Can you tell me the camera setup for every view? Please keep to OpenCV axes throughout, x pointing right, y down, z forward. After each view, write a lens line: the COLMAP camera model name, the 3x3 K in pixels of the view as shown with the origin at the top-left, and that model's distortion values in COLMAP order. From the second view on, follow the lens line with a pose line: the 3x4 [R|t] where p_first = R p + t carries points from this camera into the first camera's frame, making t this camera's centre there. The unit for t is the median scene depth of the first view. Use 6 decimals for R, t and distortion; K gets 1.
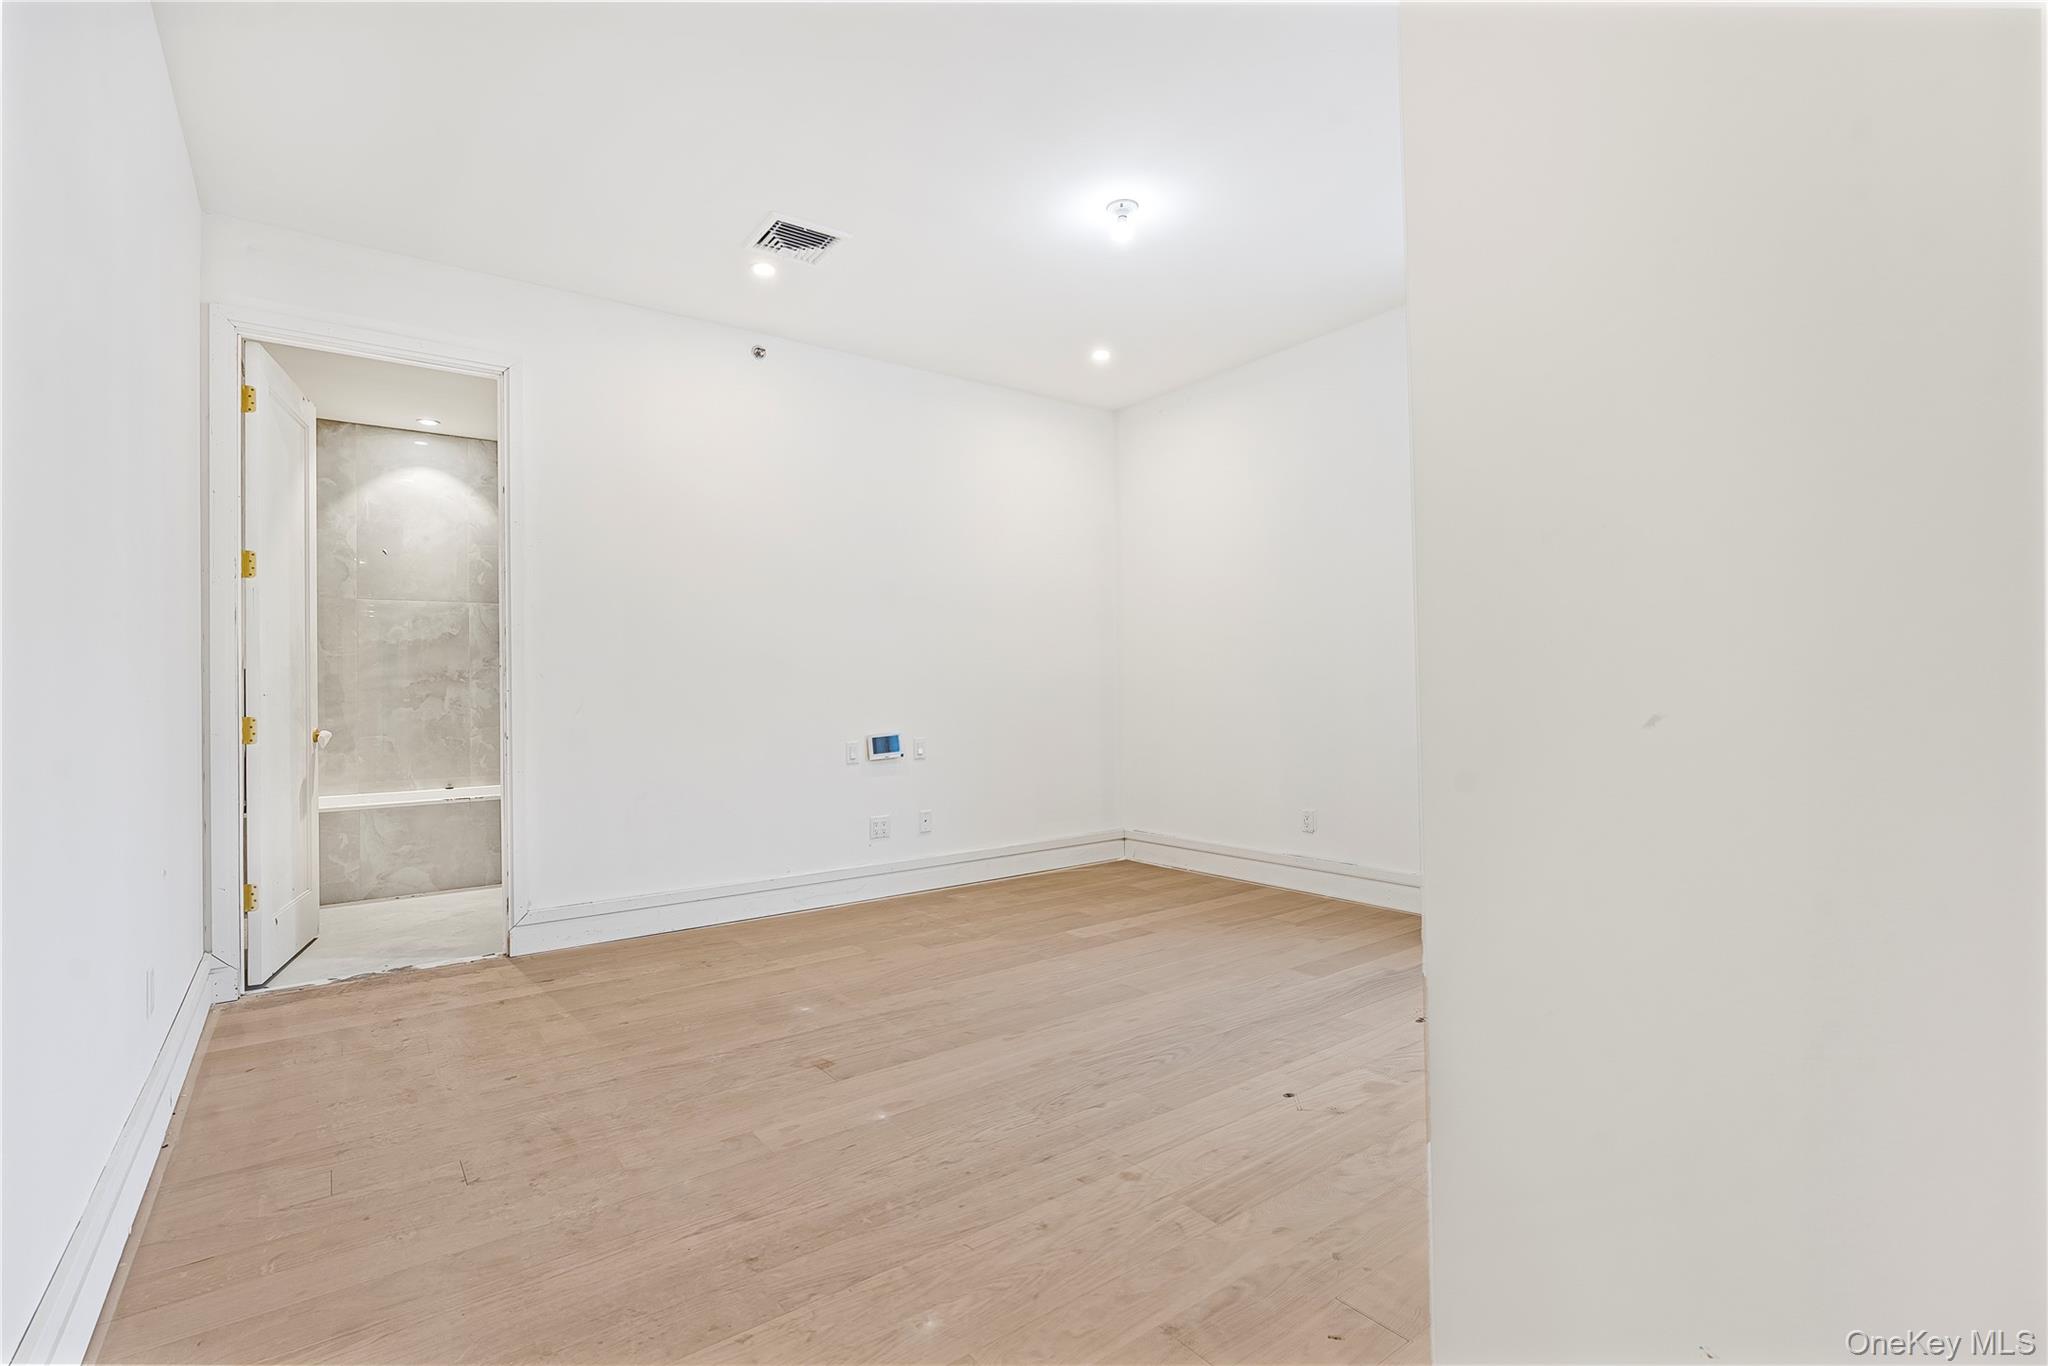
lens RADIAL K [[950.7, 0, 1008.6], [0, 950.7, 685.8], [0, 0, 1]] dist [-0.002280, 0.000254]
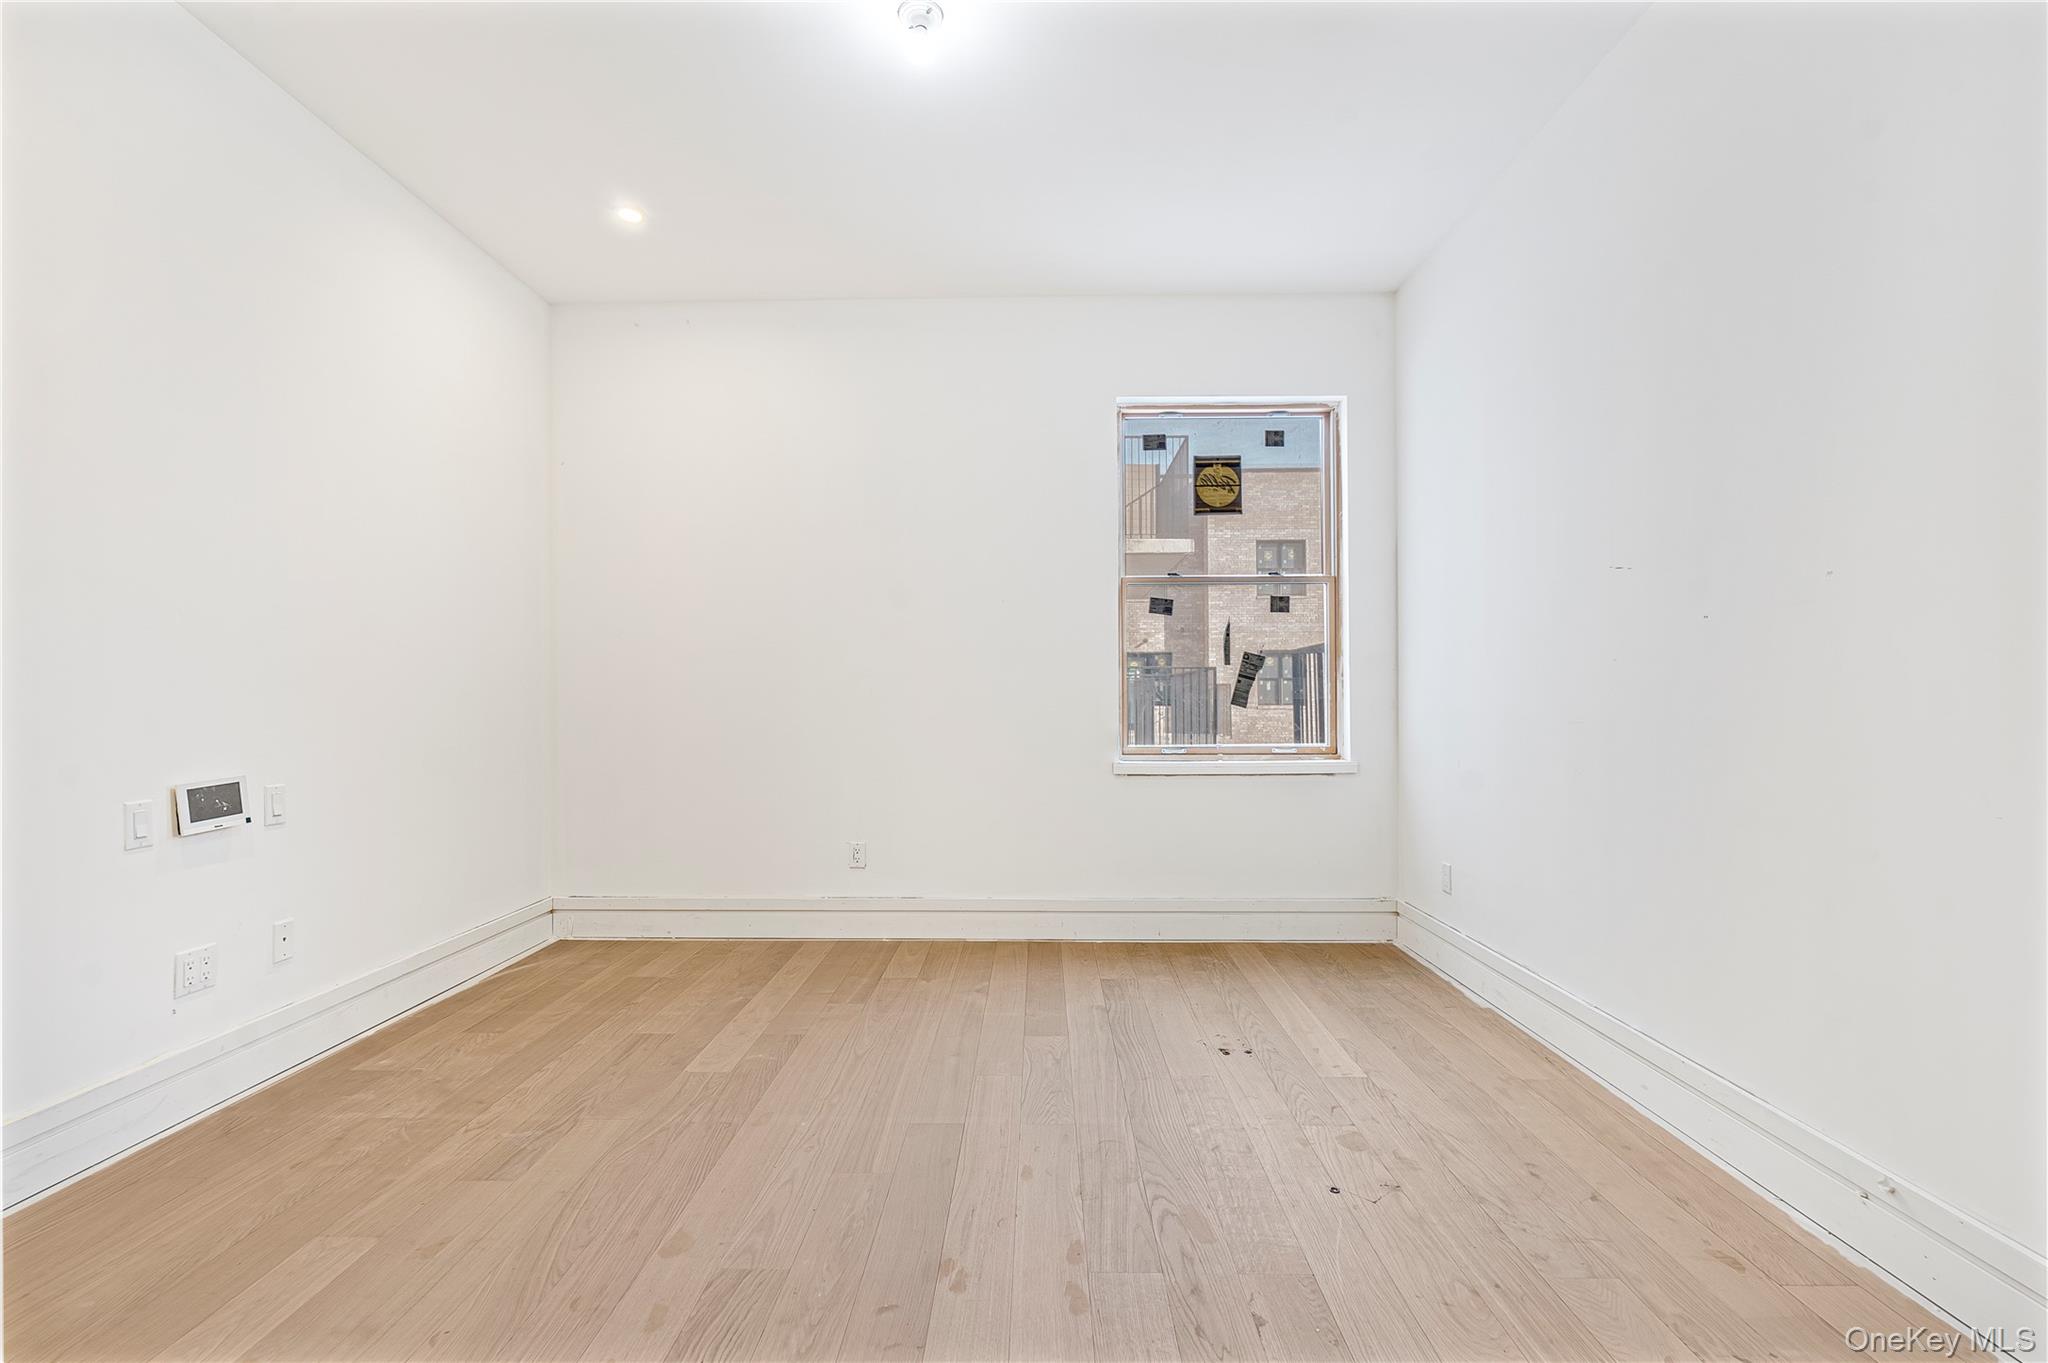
lens RADIAL K [[927.1, 0, 1023.2], [0, 927.1, 693.6], [0, 0, 1]] dist [-0.001496, -0.000057]
pose [[0.602964, 0.019853, 0.797521, -0.262181], [-0.012617, 0.999803, -0.015350, 0.007194], [-0.797668, -0.000807, 0.603096, 0.368361]]
